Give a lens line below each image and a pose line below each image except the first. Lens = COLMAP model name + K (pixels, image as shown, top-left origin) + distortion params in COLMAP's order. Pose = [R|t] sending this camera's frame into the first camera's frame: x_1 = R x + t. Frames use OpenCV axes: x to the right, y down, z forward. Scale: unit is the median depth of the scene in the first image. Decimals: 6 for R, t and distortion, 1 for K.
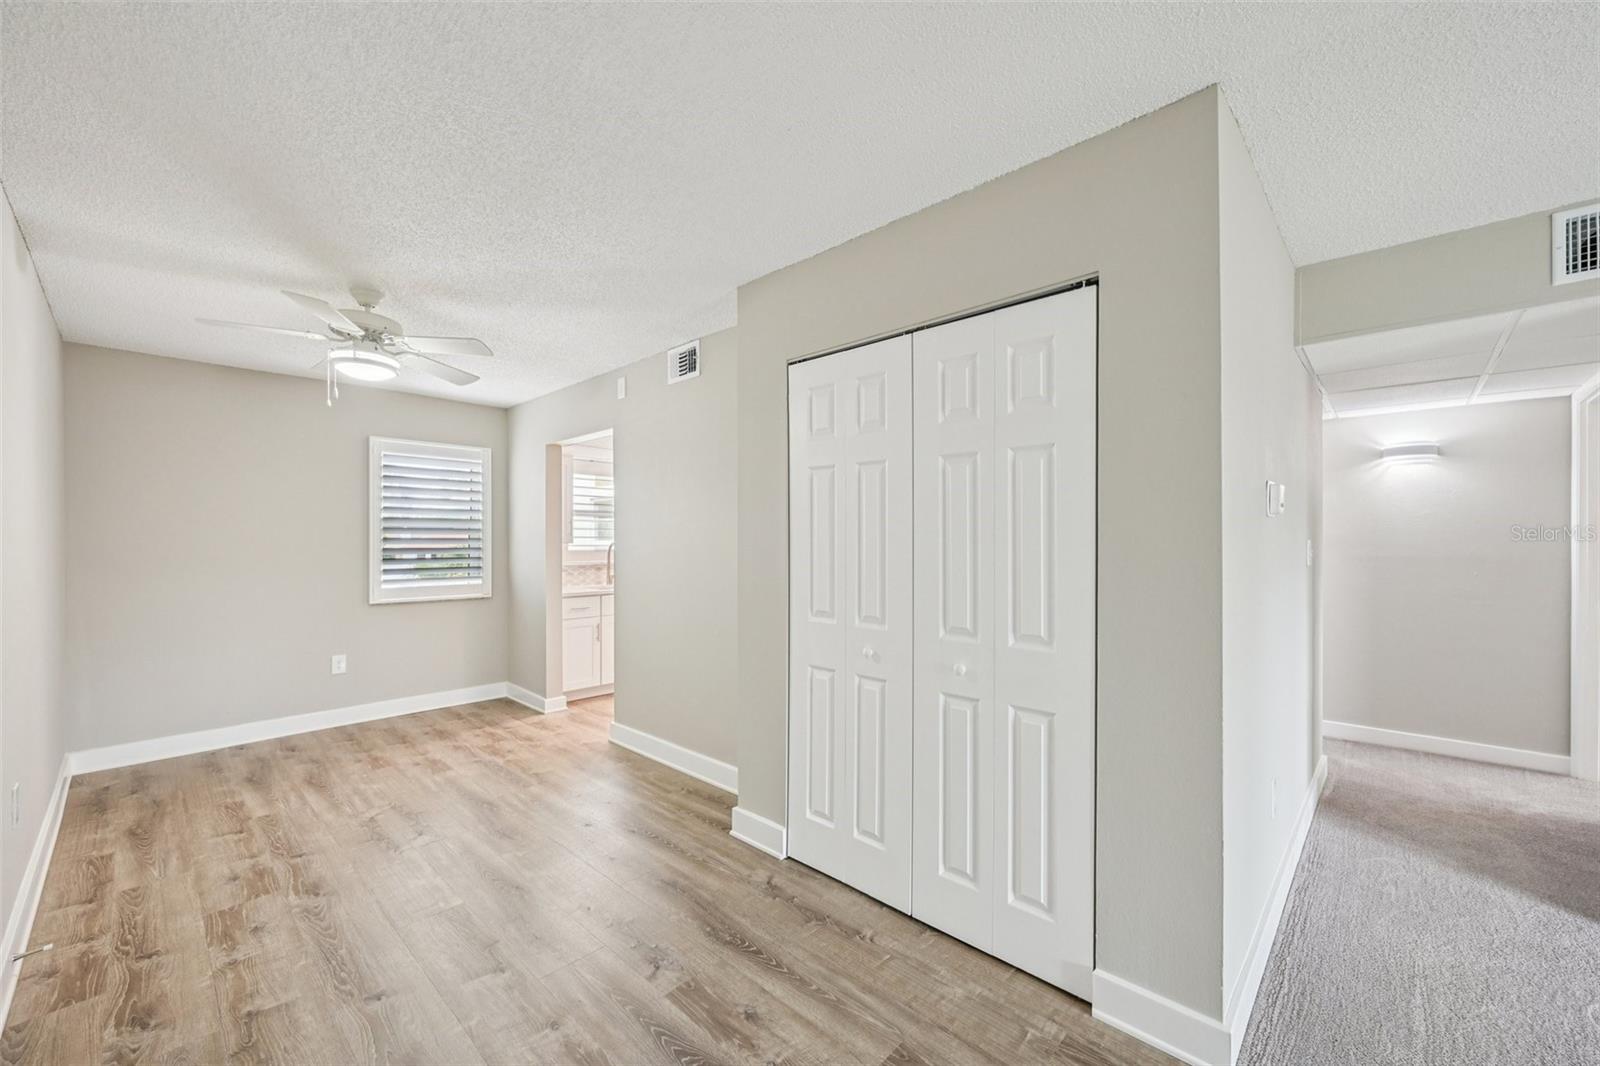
lens RADIAL K [[633.8, 0, 806.8], [0, 633.8, 541.7], [0, 0, 1]] dist [-0.004496, 0.001588]
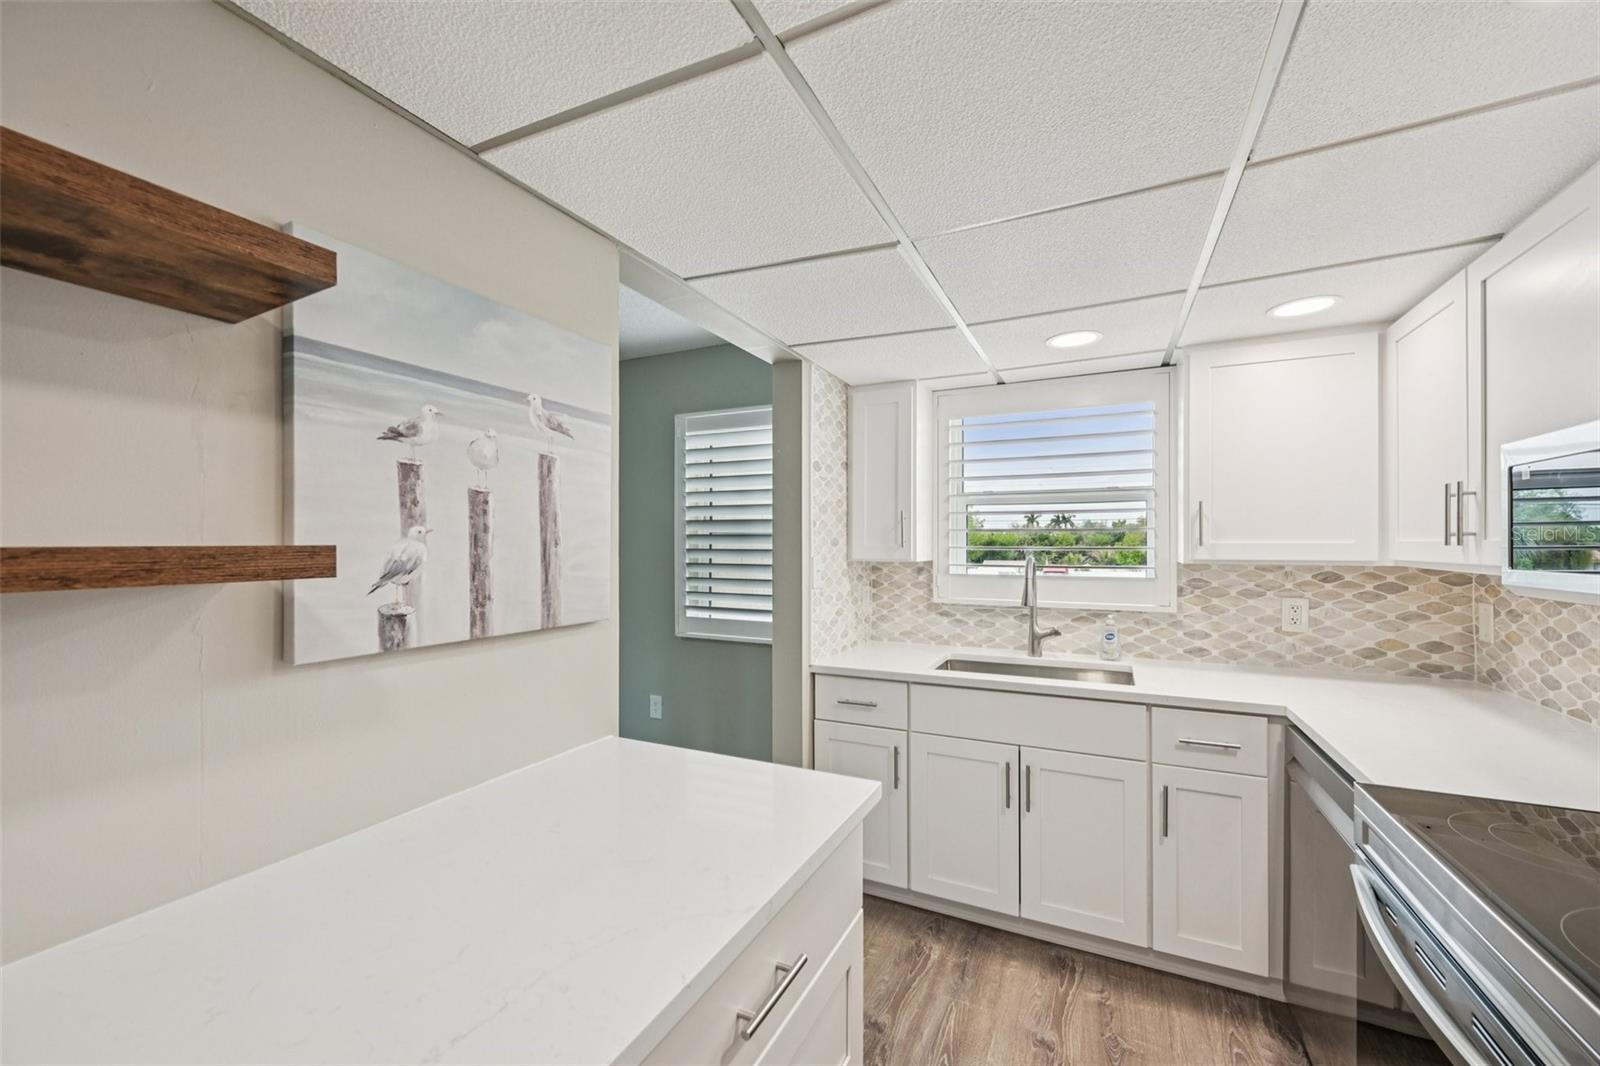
lens RADIAL K [[633.8, 0, 803.0], [0, 633.8, 544.8], [0, 0, 1]] dist [-0.004496, 0.001588]
pose [[0.291325, 0.000814, -0.956624, 0.131950], [-0.001164, 0.999999, 0.000497, -0.018951], [0.956623, 0.000969, 0.291326, 1.494847]]
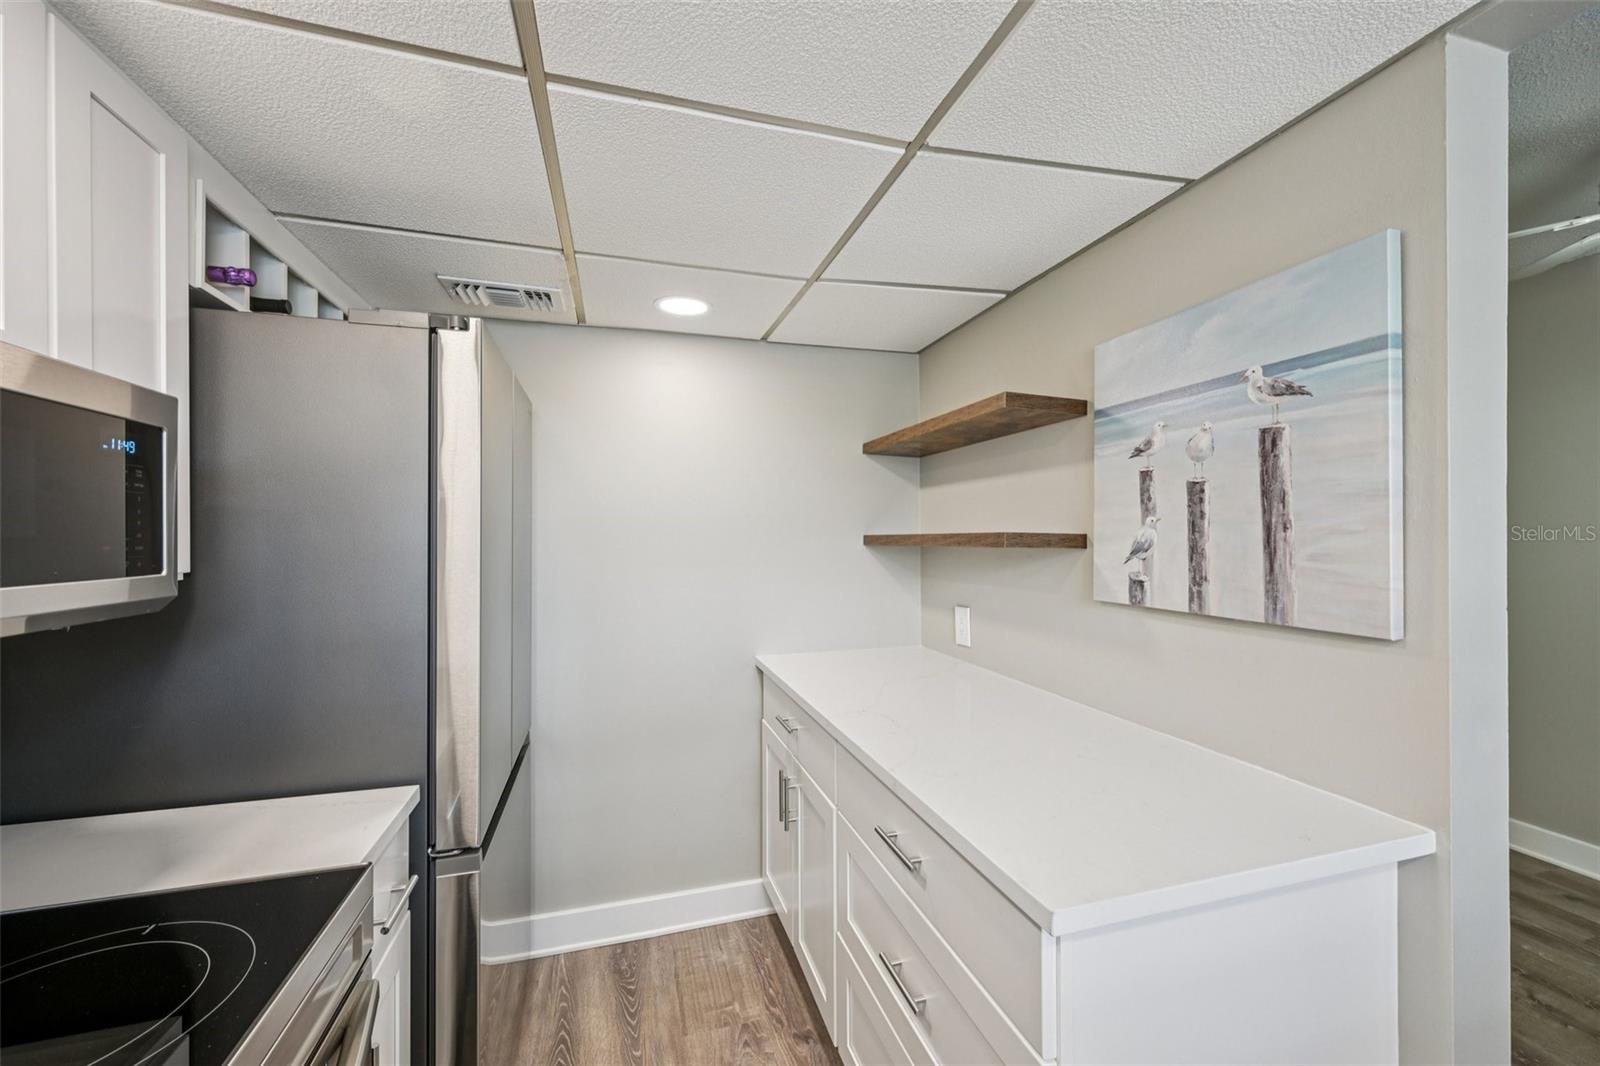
lens RADIAL K [[633.8, 0, 805.8], [0, 633.8, 538.7], [0, 0, 1]] dist [-0.004496, 0.001588]
pose [[-0.864619, 0.005205, 0.502401, -0.290597], [0.010049, 0.999925, 0.006935, -0.018214], [-0.502328, 0.011045, -0.864607, 1.933699]]
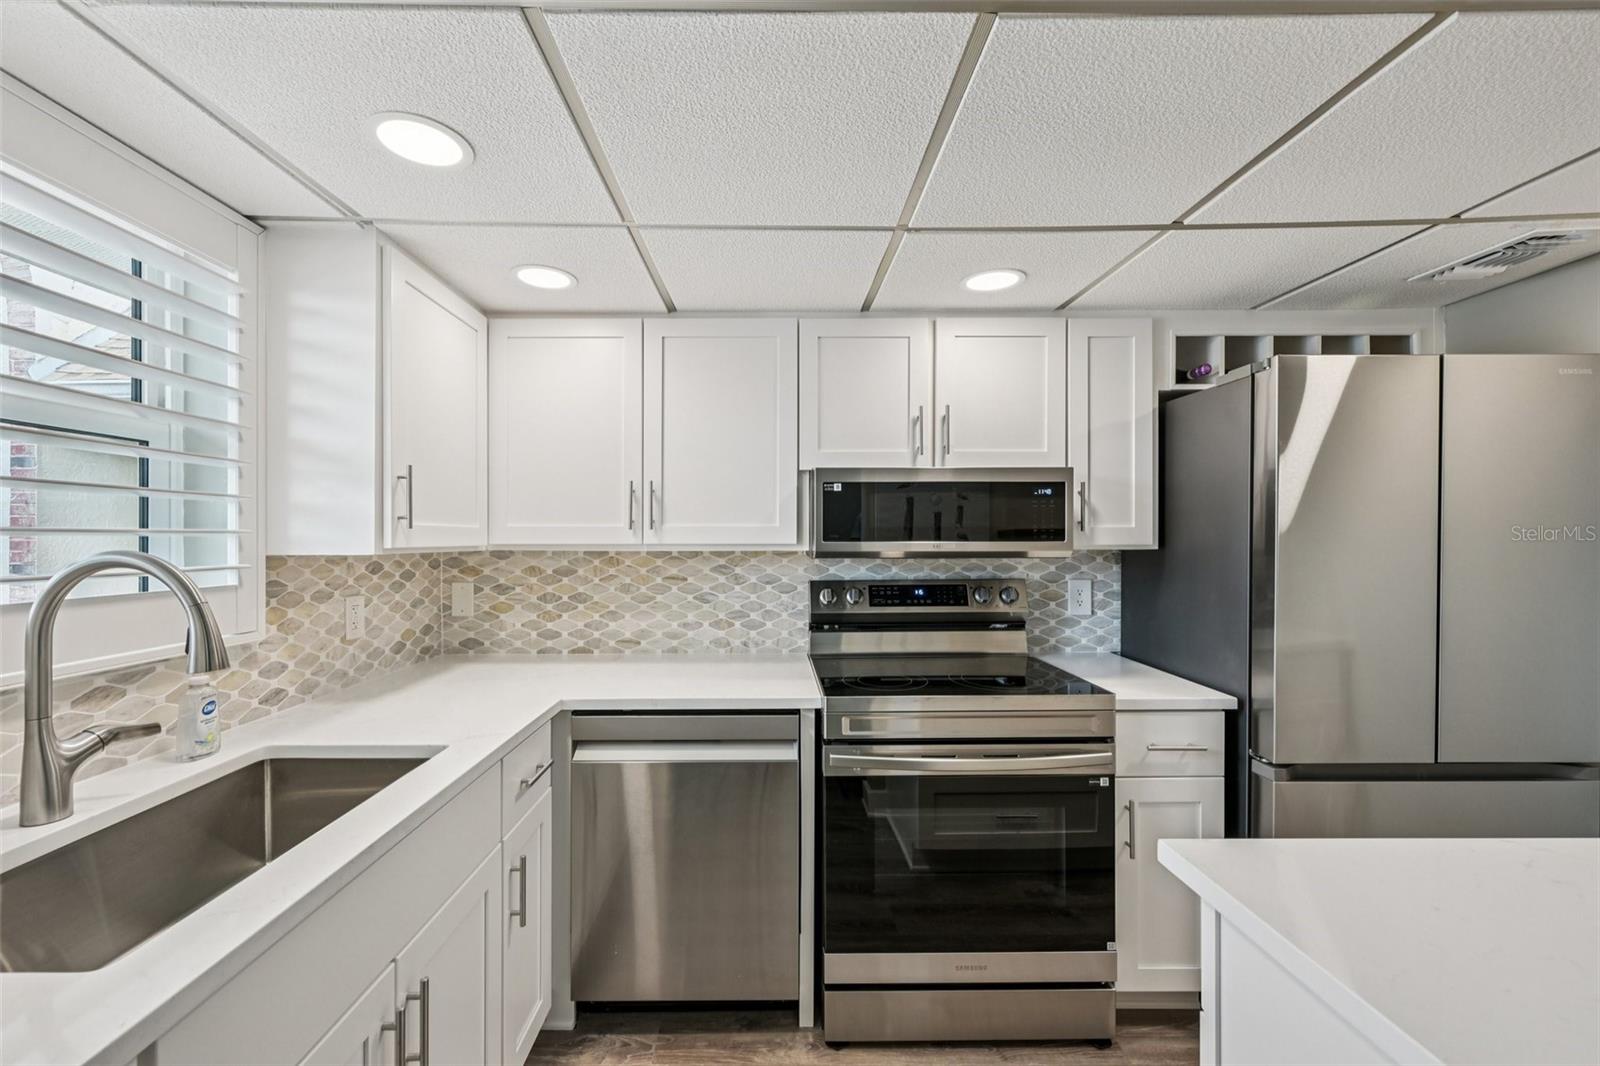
lens RADIAL K [[633.8, 0, 774.9], [0, 633.8, 541.2], [0, 0, 1]] dist [-0.004496, 0.001588]
pose [[0.729545, -0.003286, 0.683925, -0.584988], [0.003644, 0.999993, 0.000918, -0.006002], [-0.683923, 0.001823, 0.729552, 1.570226]]
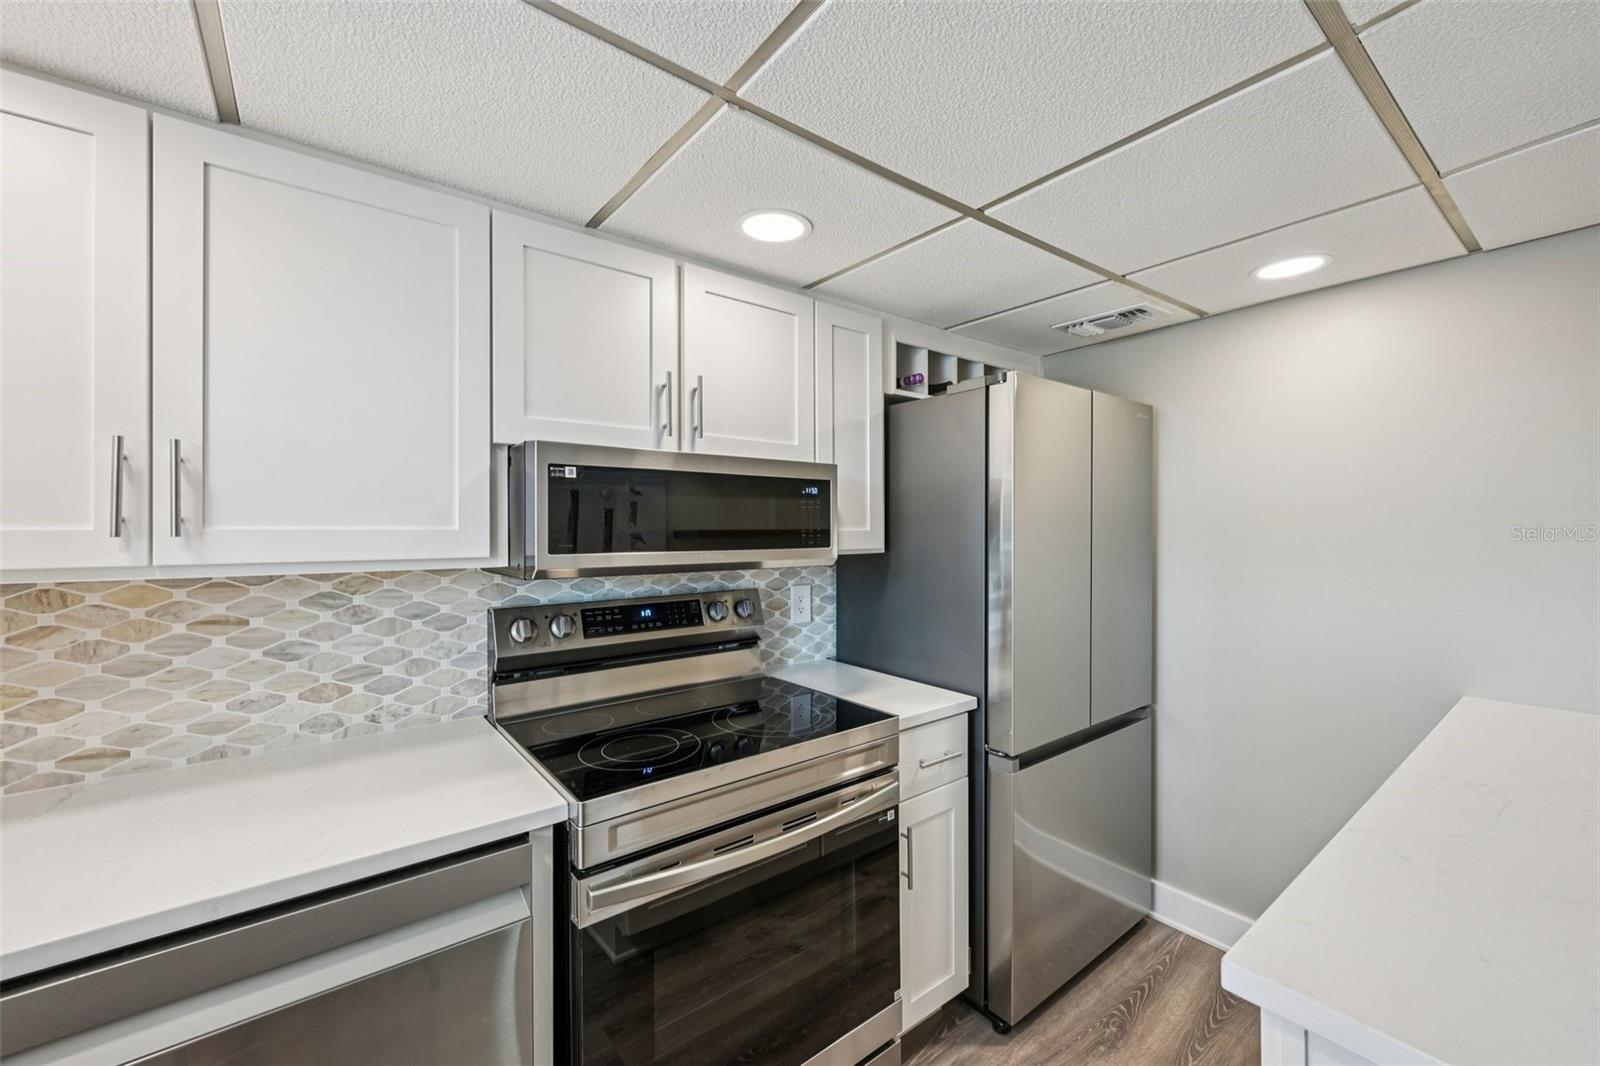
lens RADIAL K [[633.8, 0, 797.5], [0, 633.8, 532.2], [0, 0, 1]] dist [-0.004496, 0.001588]
pose [[0.160217, -0.000299, 0.987082, -0.497010], [0.008781, 0.999961, -0.001122, -0.017689], [-0.987043, 0.008847, 0.160213, 1.777078]]
